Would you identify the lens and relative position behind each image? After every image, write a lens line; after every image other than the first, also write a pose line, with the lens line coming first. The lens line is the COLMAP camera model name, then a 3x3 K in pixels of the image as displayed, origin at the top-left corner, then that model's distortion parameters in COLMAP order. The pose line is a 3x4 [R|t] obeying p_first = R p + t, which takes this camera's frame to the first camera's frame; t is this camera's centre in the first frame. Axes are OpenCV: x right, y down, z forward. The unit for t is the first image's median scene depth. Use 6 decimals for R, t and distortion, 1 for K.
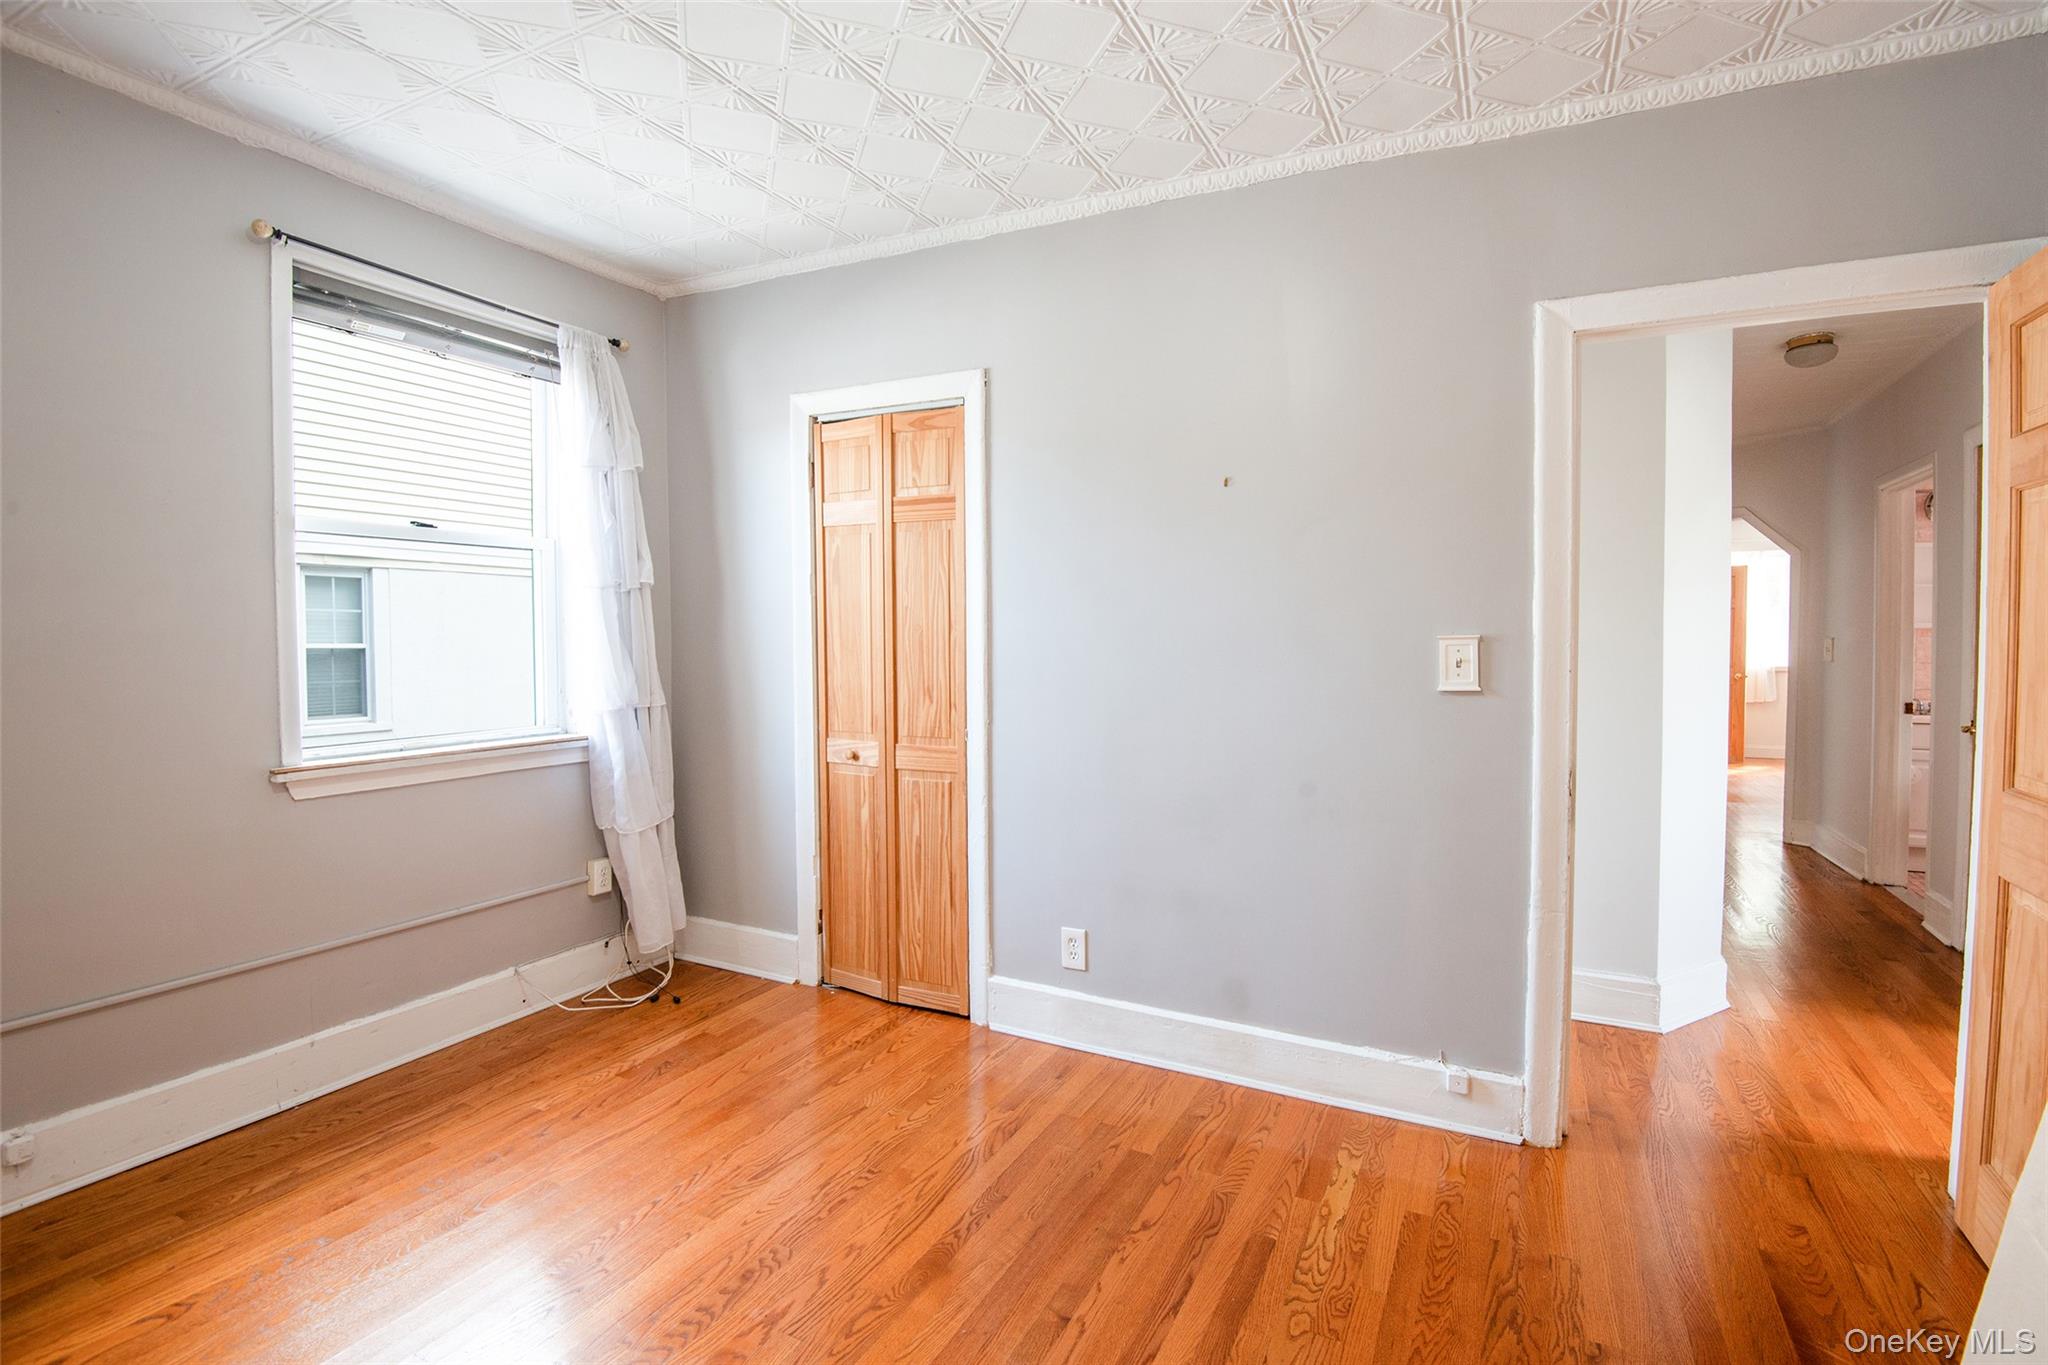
lens RADIAL K [[935.9, 0, 1041.3], [0, 935.9, 665.5], [0, 0, 1]] dist [-0.031078, -0.000303]
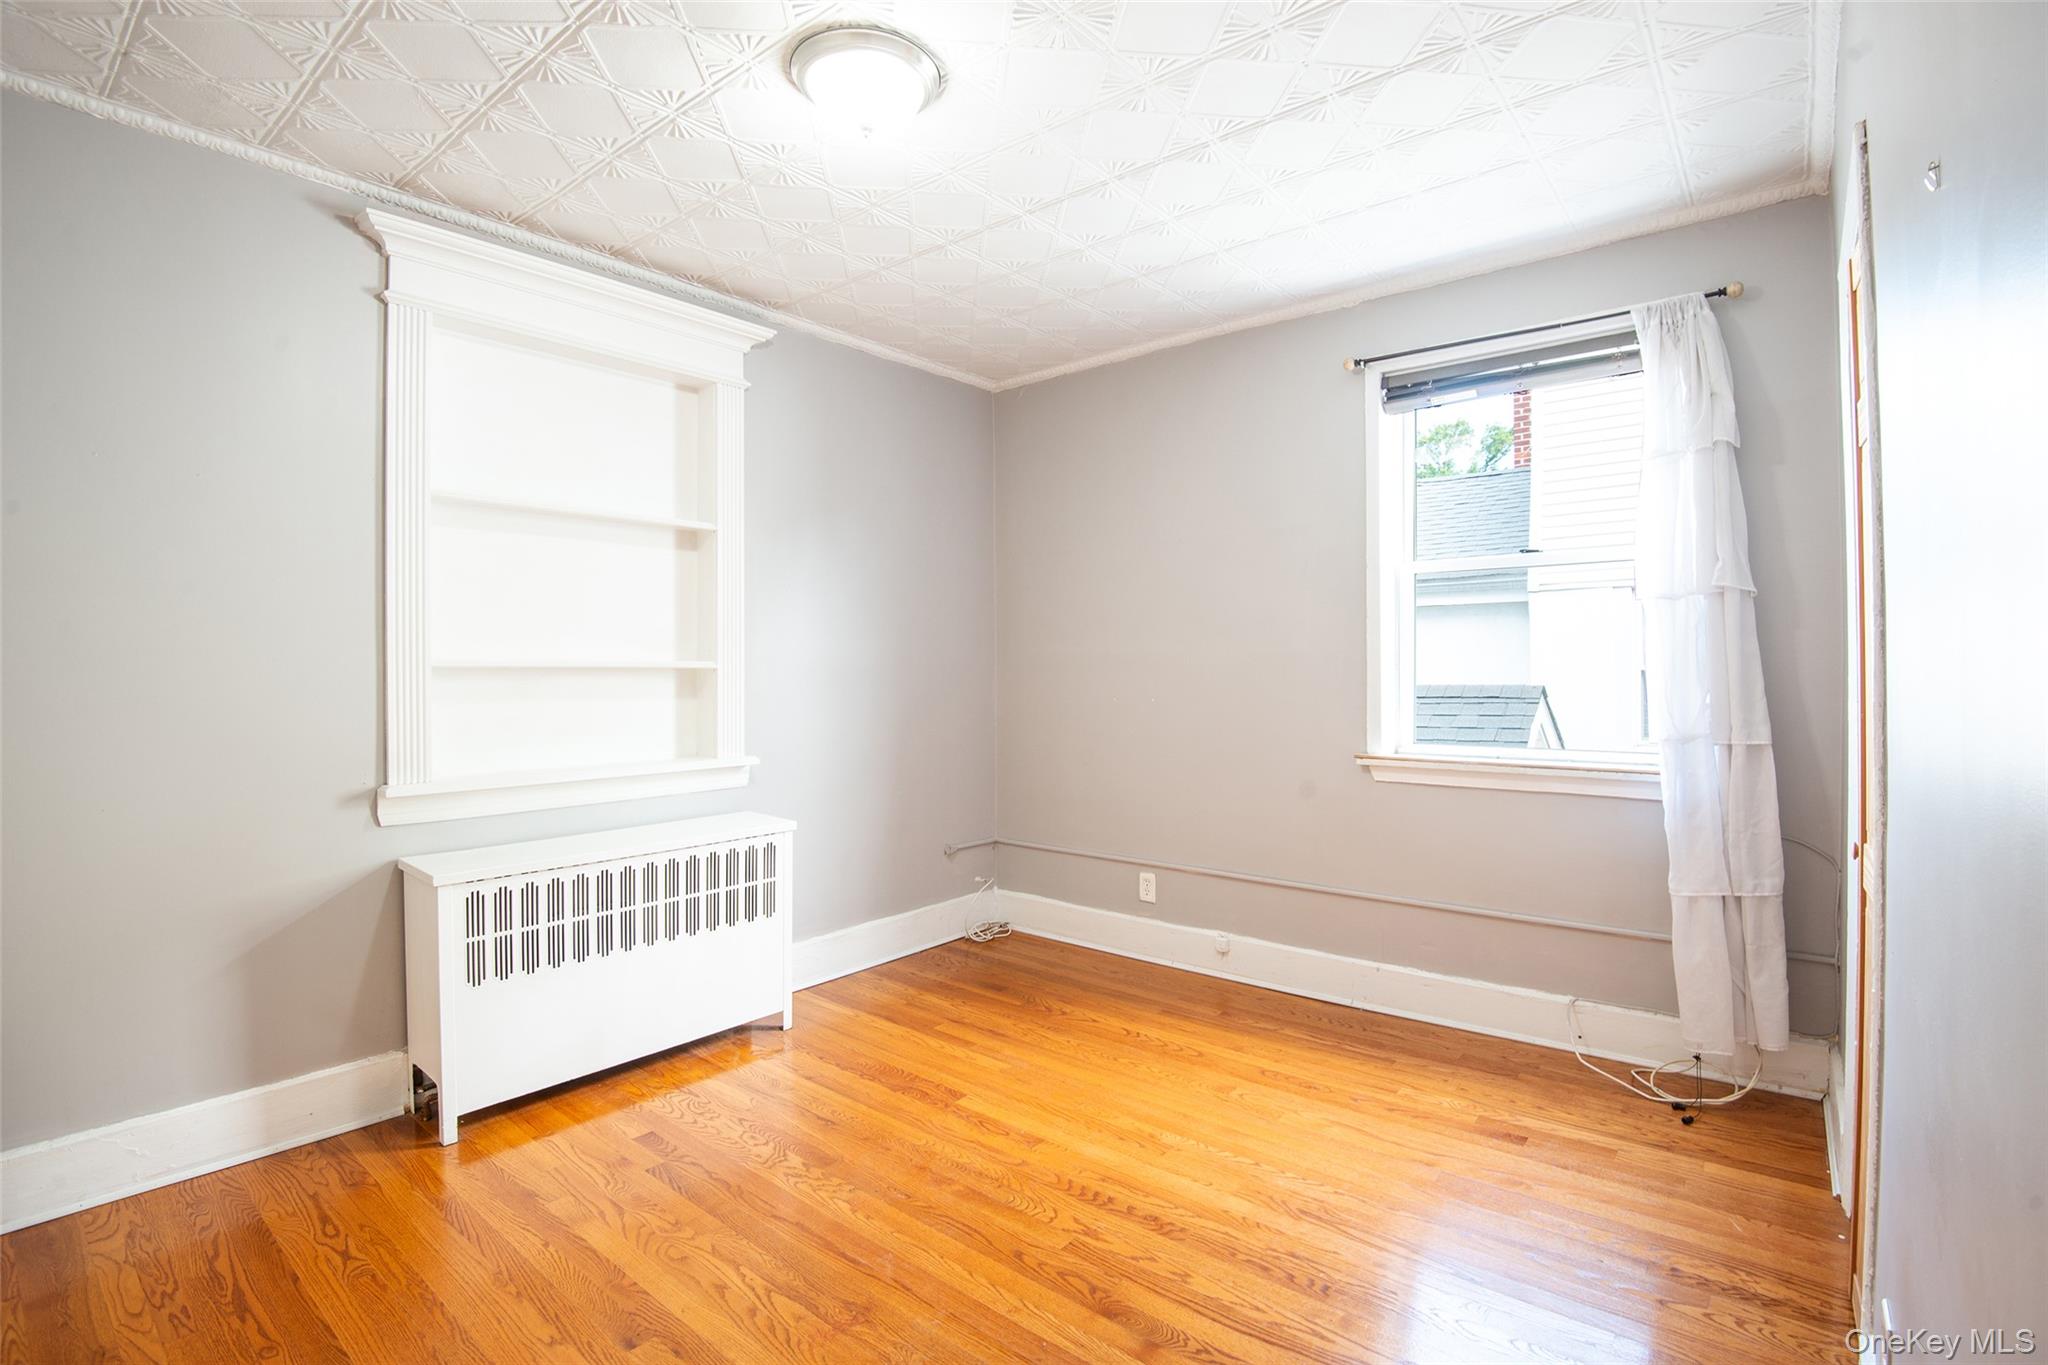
lens RADIAL K [[935.9, 0, 1041.3], [0, 935.9, 665.5], [0, 0, 1]] dist [-0.031078, -0.000303]
pose [[-0.200317, -0.001164, -0.979730, 0.519844], [-0.025783, 0.999659, 0.004084, -0.010523], [0.979392, 0.026079, -0.200279, 0.683110]]
